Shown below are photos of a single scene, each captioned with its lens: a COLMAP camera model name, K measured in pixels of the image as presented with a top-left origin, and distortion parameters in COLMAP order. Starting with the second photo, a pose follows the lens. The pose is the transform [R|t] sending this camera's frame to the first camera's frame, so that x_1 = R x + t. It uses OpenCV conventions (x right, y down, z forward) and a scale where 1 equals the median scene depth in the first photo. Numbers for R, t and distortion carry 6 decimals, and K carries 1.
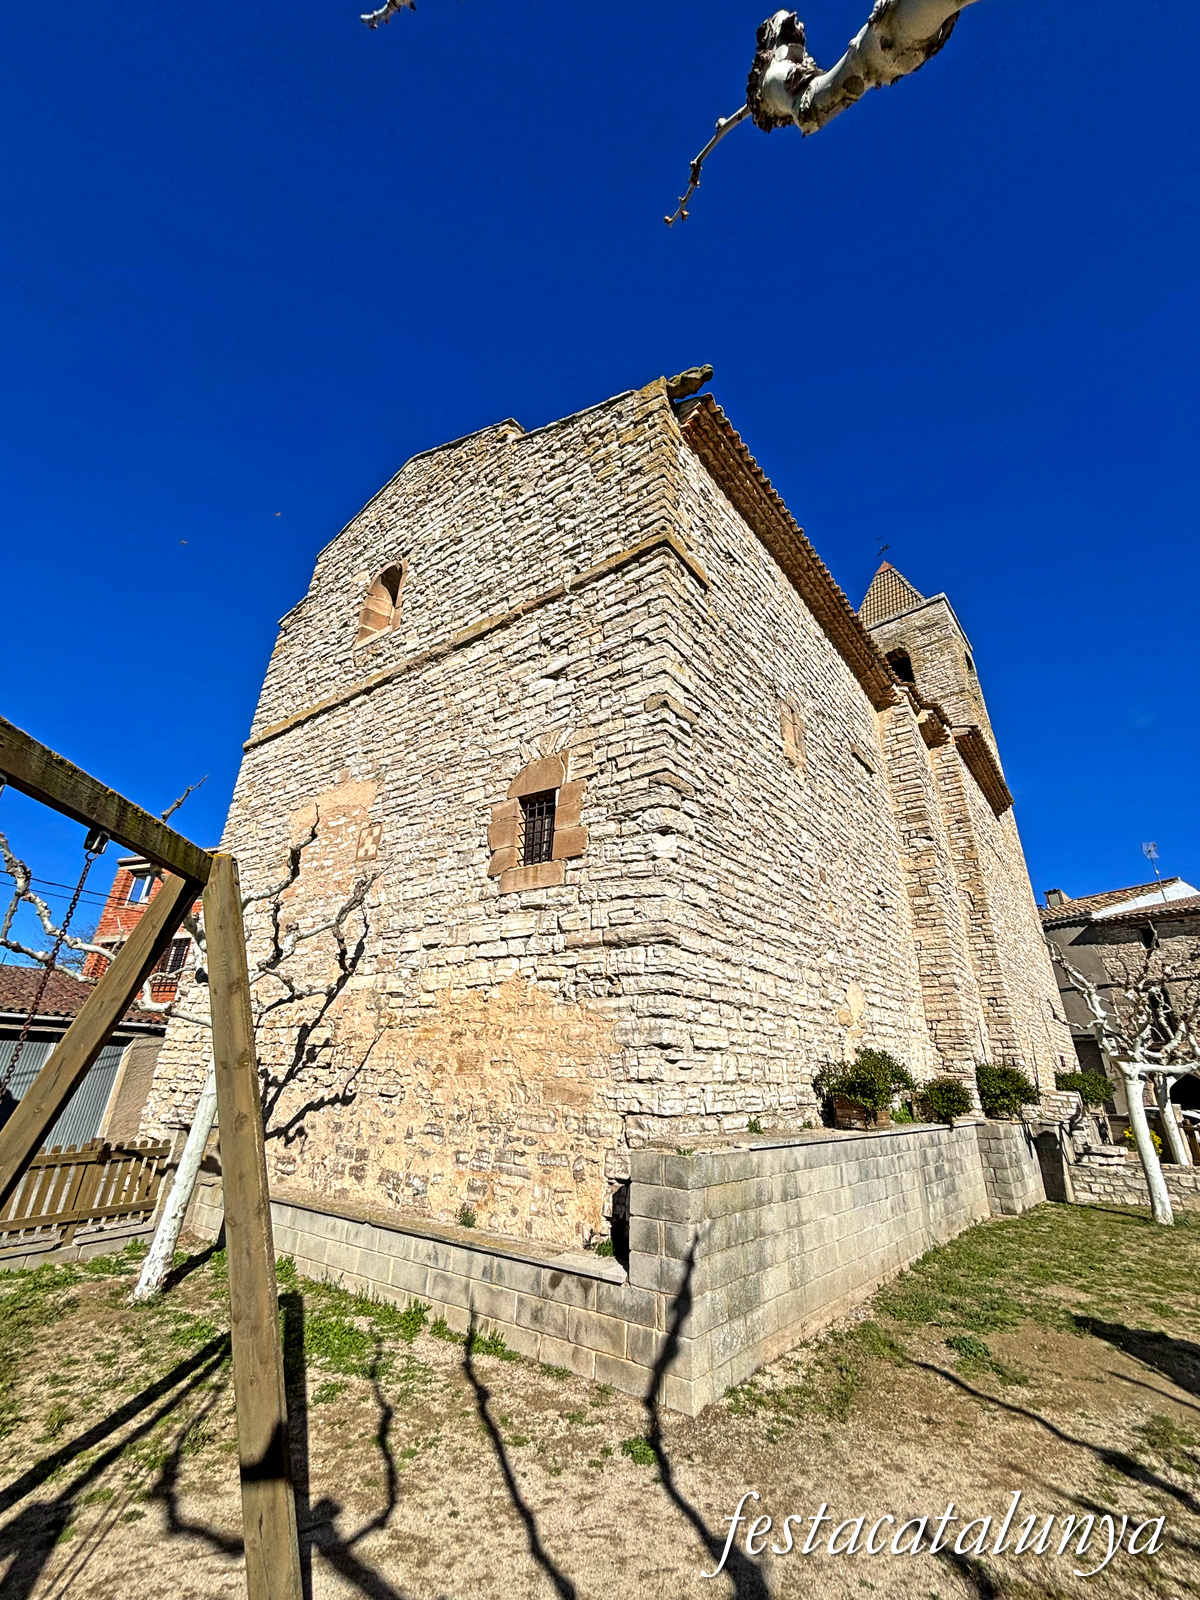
lens RADIAL K [[650.7, 0, 600.0], [0, 650.7, 800.0], [0, 0, 1]] dist [-0.001446, -0.000184]
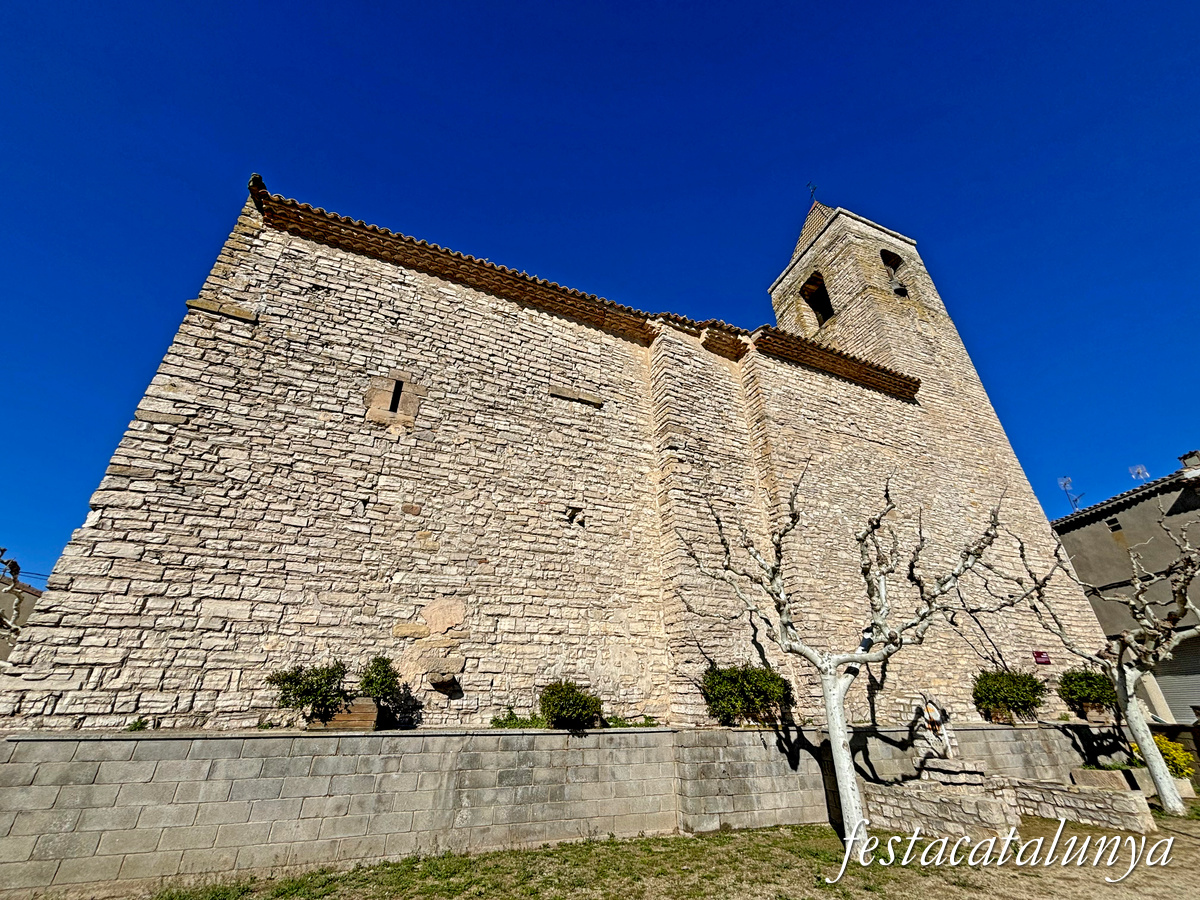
lens RADIAL K [[488.0, 0, 600.0], [0, 488.0, 450.0], [0, 0, 1]] dist [-0.001446, -0.000184]
pose [[0.879612, -0.246003, -0.407142, 1.003638], [0.211134, 0.968872, -0.129265, 0.194024], [0.426268, 0.027742, 0.904171, 0.338413]]
